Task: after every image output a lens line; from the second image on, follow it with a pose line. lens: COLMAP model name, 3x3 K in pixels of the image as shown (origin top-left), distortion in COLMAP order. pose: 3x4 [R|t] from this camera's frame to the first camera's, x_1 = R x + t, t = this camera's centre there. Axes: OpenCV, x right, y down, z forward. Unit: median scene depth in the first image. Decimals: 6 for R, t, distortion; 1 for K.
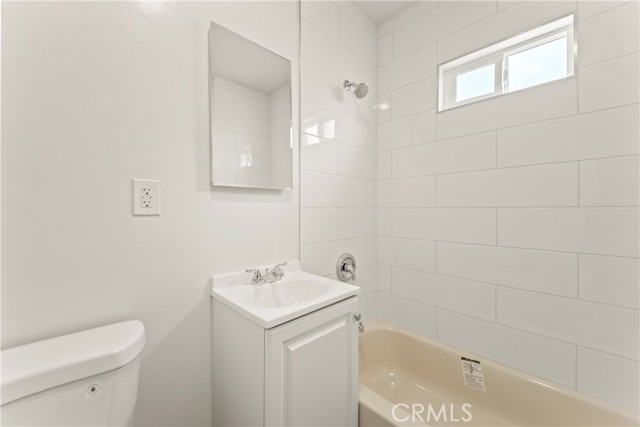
lens RADIAL K [[257.6, 0, 318.6], [0, 257.6, 209.8], [0, 0, 1]] dist [0.030455, -0.015834]
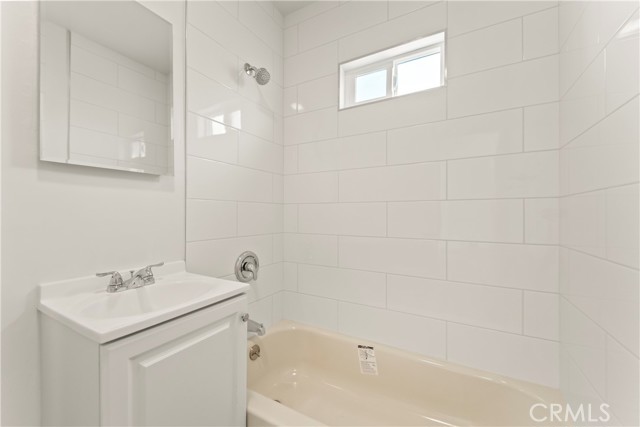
lens RADIAL K [[259.6, 0, 318.7], [0, 259.6, 212.6], [0, 0, 1]] dist [0.030903, -0.016040]
pose [[0.959493, 0.003127, 0.281715, 0.101910], [-0.001333, 0.999978, -0.006559, 0.041319], [-0.281729, 0.005918, 0.959476, 0.041063]]
